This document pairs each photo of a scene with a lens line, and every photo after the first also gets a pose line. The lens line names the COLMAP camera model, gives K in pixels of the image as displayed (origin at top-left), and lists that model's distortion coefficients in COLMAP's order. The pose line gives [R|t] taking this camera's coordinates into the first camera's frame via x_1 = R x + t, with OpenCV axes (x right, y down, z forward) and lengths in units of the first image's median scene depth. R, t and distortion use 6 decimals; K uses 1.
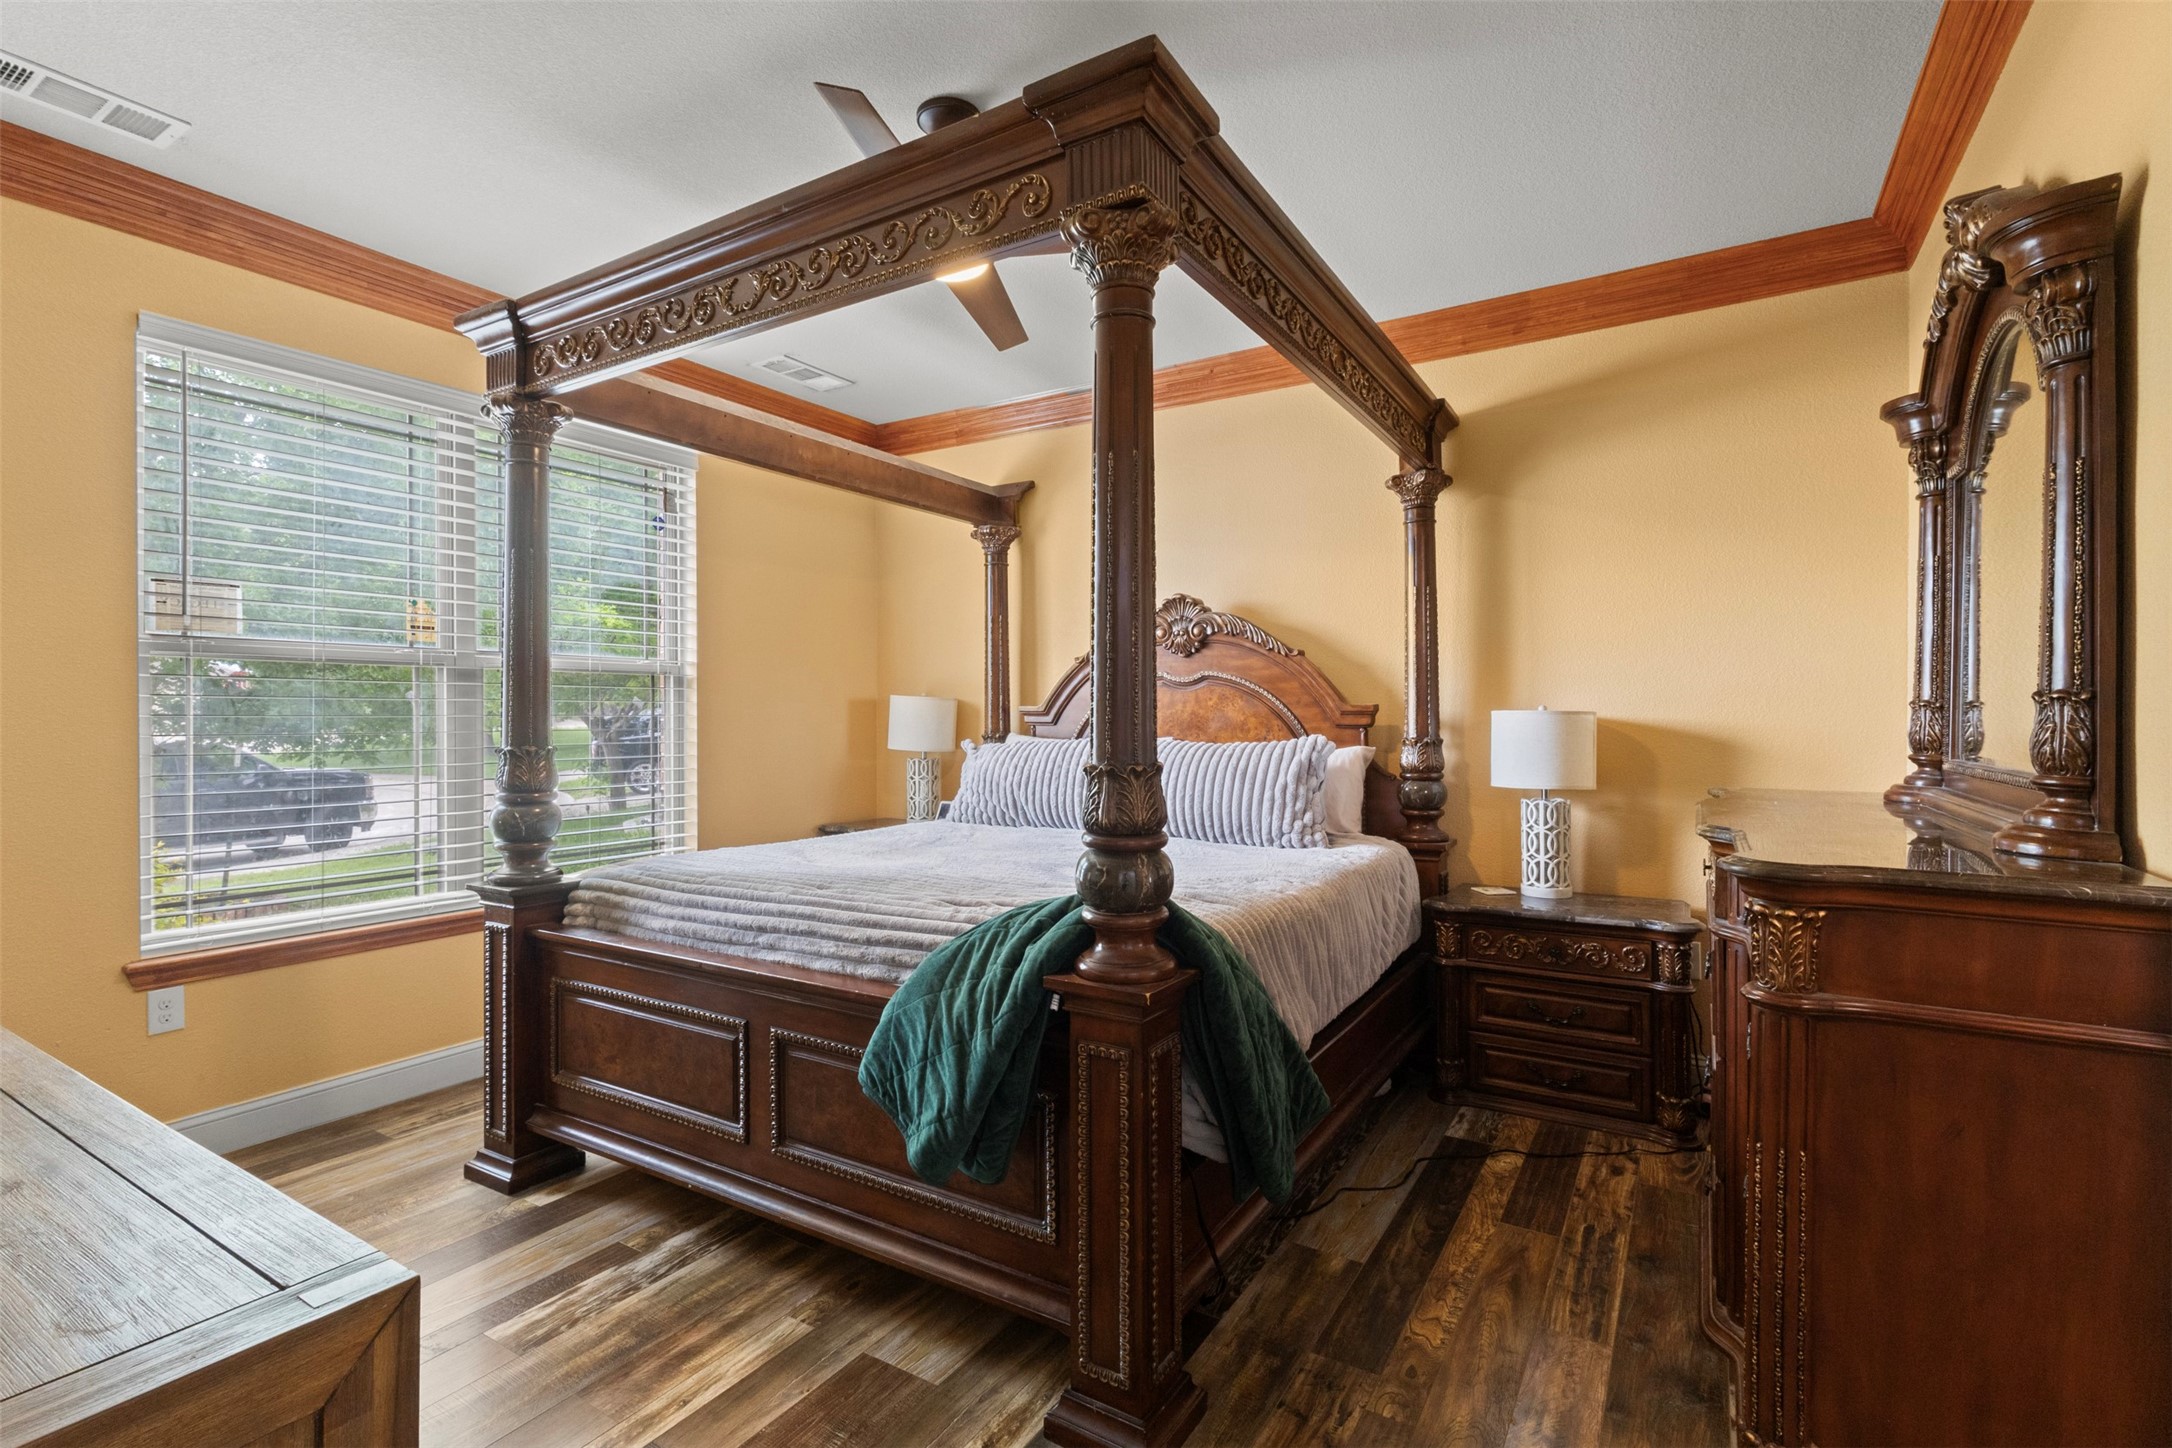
lens RADIAL K [[1003.8, 0, 1075.7], [0, 1003.8, 722.9], [0, 0, 1]] dist [0.003574, -0.000150]
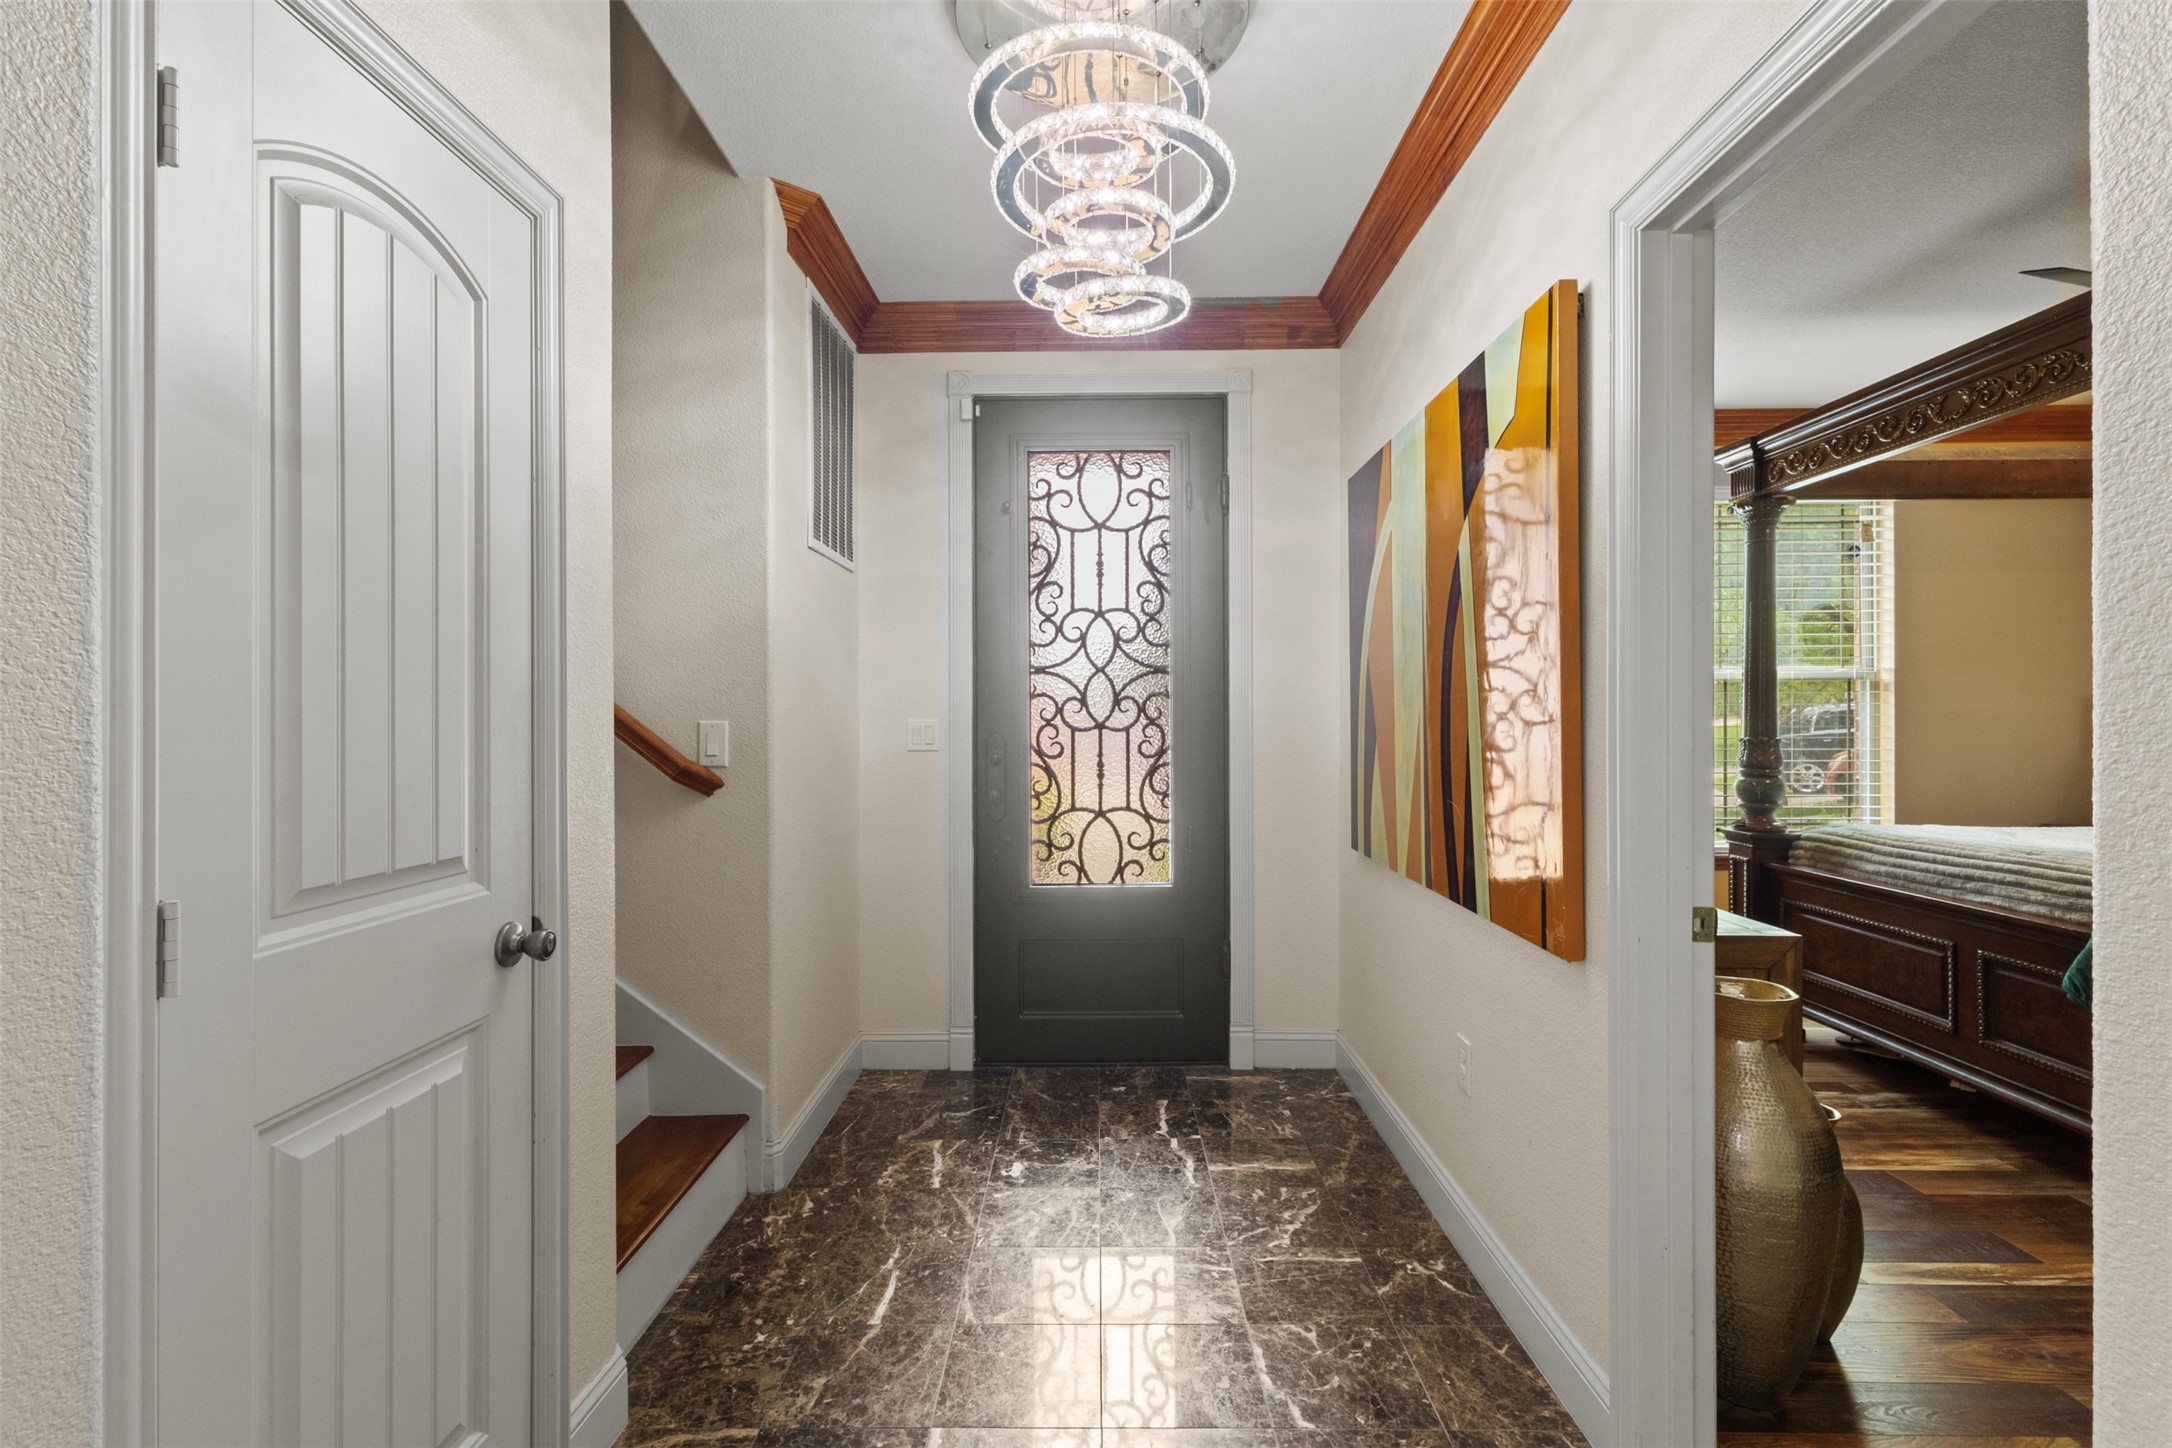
lens RADIAL K [[1003.8, 0, 1073.6], [0, 1003.8, 718.7], [0, 0, 1]] dist [0.003574, -0.000150]
pose [[0.519011, 0.001166, -0.854767, 0.197826], [-0.002243, 0.999997, 0.000002, -0.001184], [0.854764, 0.001916, 0.519013, -0.662492]]
